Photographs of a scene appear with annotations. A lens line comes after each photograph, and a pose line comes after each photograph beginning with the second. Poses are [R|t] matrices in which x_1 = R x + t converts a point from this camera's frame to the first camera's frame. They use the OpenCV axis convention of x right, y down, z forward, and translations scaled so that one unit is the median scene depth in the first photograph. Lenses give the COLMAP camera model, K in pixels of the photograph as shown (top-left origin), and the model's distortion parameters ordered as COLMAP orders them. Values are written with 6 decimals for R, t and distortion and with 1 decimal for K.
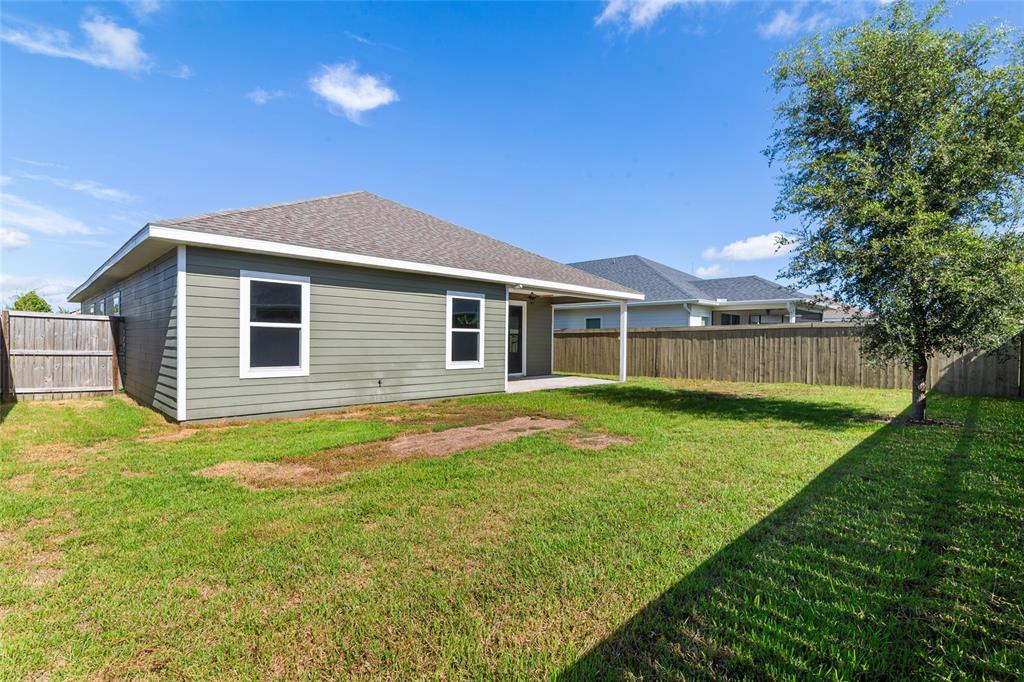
lens RADIAL K [[497.9, 0, 512.0], [0, 497.9, 341.0], [0, 0, 1]] dist [-0.021652, 0.000490]
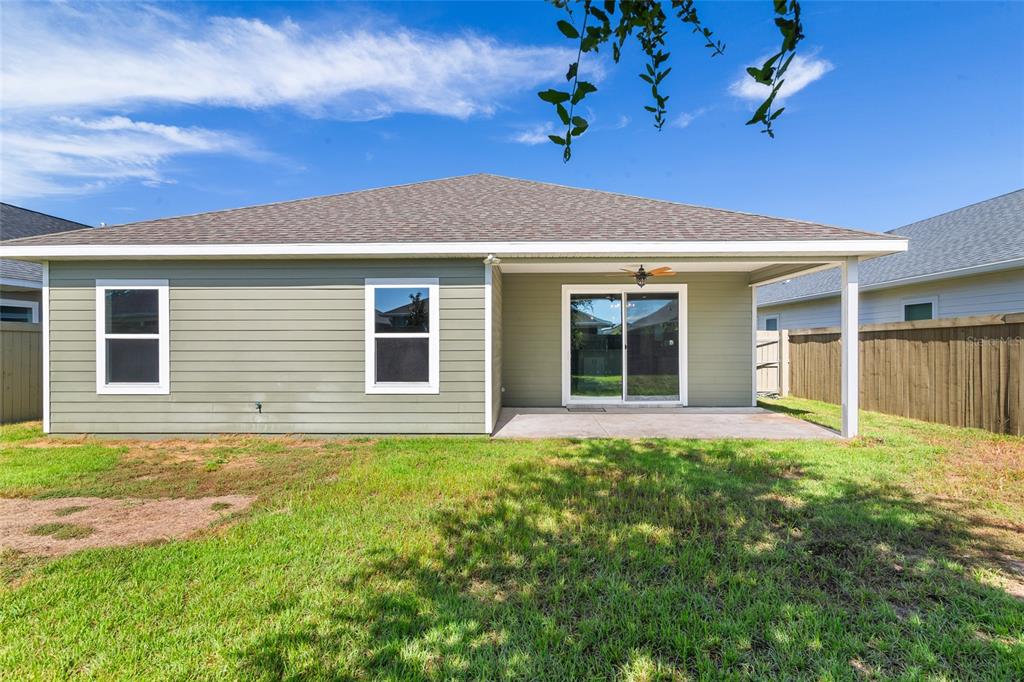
lens RADIAL K [[483.8, 0, 512.0], [0, 483.8, 341.0], [0, 0, 1]] dist [0.003656, 0.000431]
pose [[0.682116, -0.018621, -0.731007, 0.582877], [0.008461, 0.999810, -0.017574, -0.002225], [0.731195, 0.005802, 0.682143, 0.822216]]
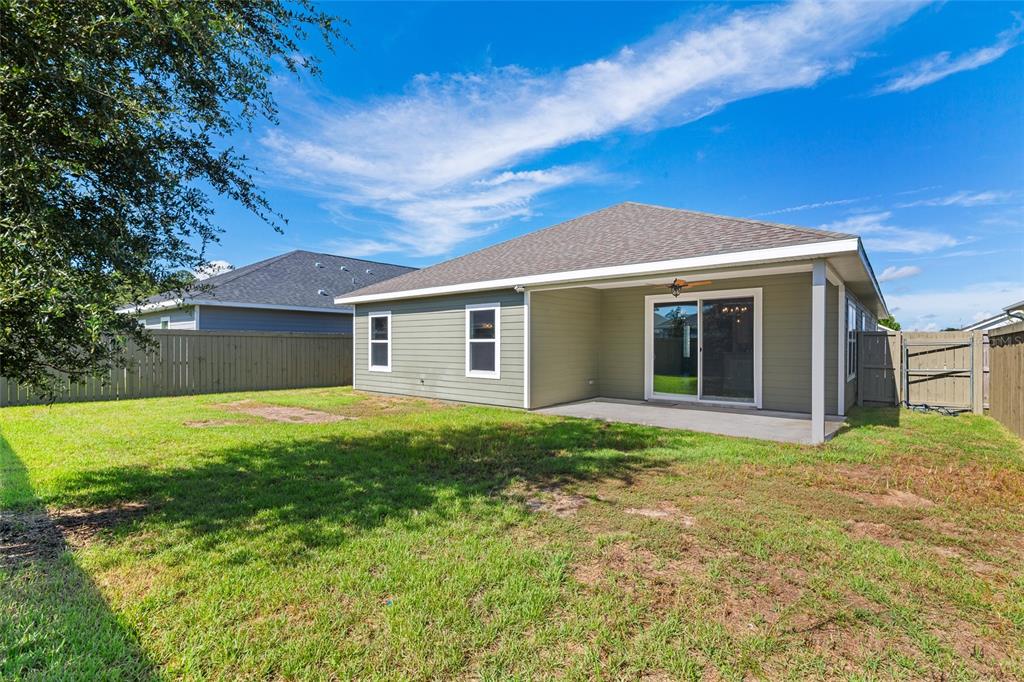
lens RADIAL K [[474.0, 0, 508.8], [0, 474.0, 349.3], [0, 0, 1]] dist [0.002503, 0.000132]
pose [[0.072543, -0.004278, -0.997356, 1.086651], [-0.004898, 0.999977, -0.004646, 0.000663], [0.997353, 0.005222, 0.072520, 1.208234]]
